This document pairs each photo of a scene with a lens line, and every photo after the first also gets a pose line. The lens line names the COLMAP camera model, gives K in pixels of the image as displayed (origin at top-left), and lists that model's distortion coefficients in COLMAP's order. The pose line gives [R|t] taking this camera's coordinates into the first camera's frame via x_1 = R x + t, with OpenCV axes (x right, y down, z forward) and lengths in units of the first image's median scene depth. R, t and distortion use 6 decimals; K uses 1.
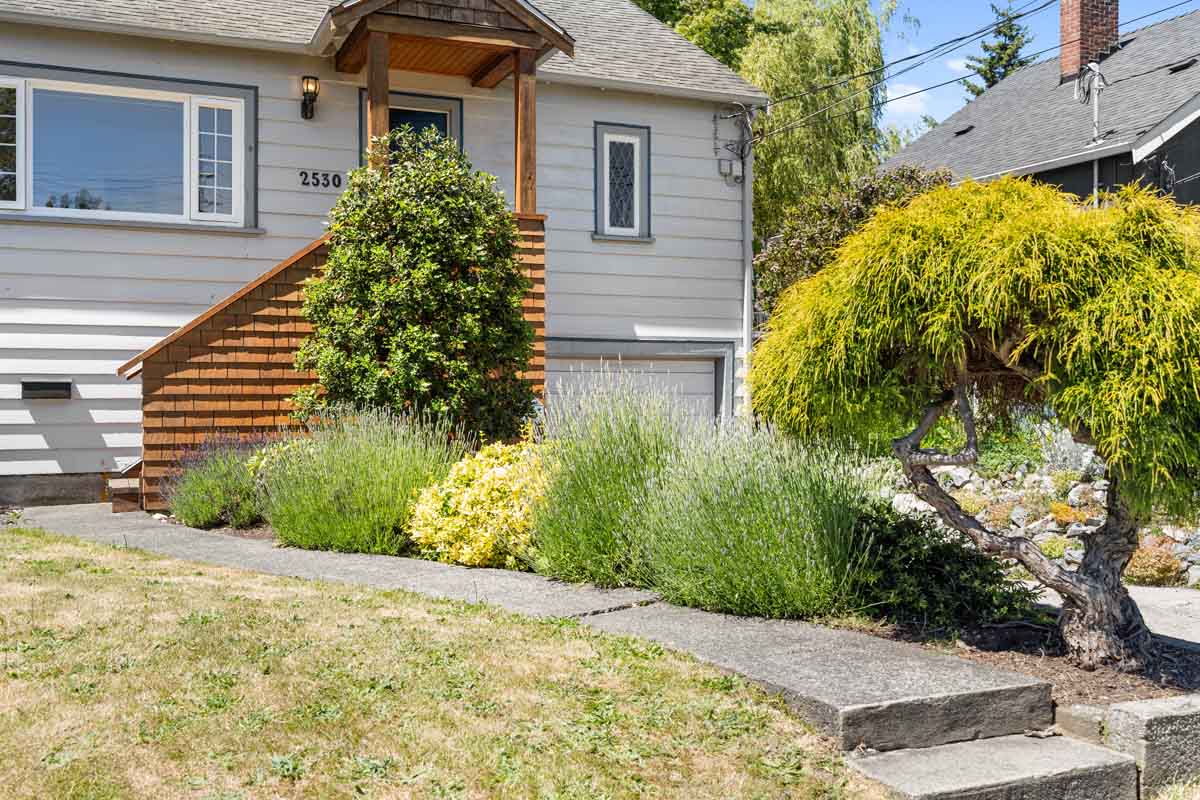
lens RADIAL K [[1187.9, 0, 620.8], [0, 1187.9, 396.2], [0, 0, 1]] dist [0.000352, 0.000000]
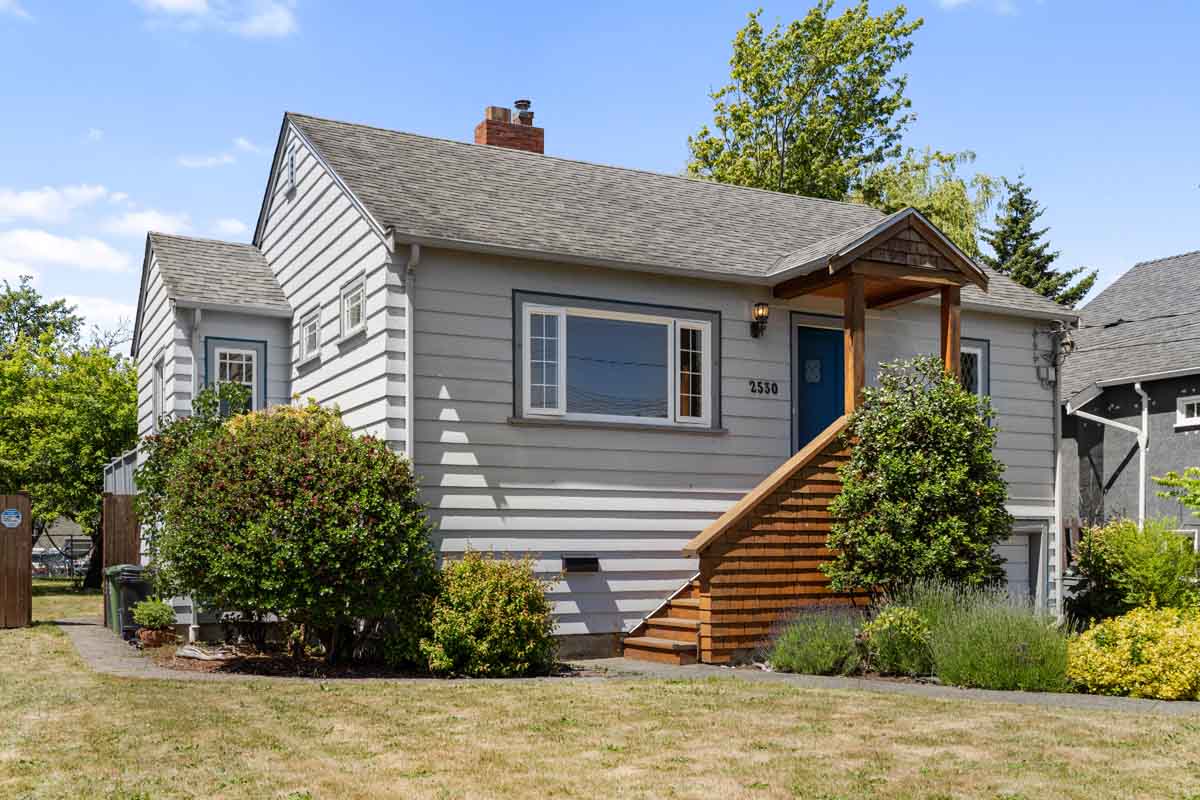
lens RADIAL K [[1187.9, 0, 657.0], [0, 1187.9, 542.5], [0, 0, 1]] dist [0.000352, 0.000000]
pose [[0.998031, 0.000057, 0.062720, -0.475027], [0.000369, 0.999977, -0.006785, -0.019013], [-0.062719, 0.006795, 0.998008, -0.210084]]
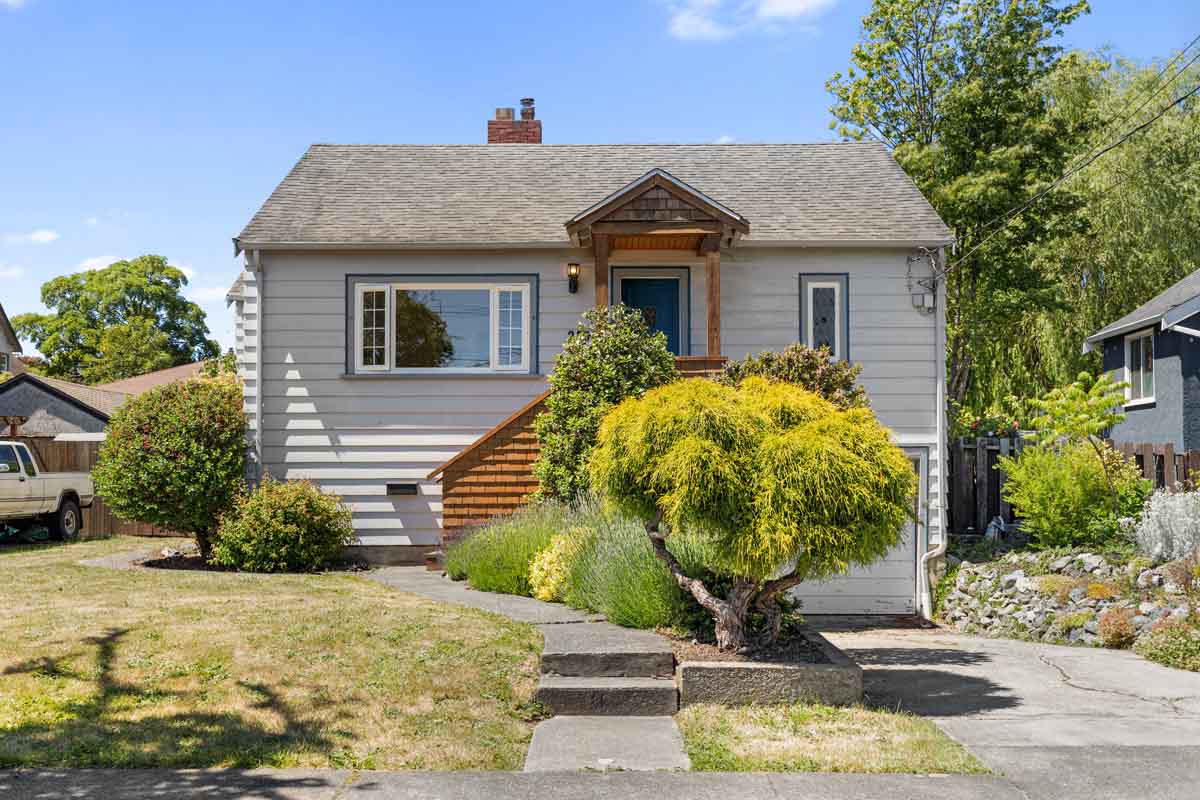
lens RADIAL K [[1187.9, 0, 617.2], [0, 1187.9, 445.8], [0, 0, 1]] dist [0.000352, 0.000000]
pose [[0.918597, -0.014982, -0.394911, 0.355744], [0.001443, 0.999402, -0.034560, -0.007752], [0.395192, 0.031177, 0.918069, -0.269030]]
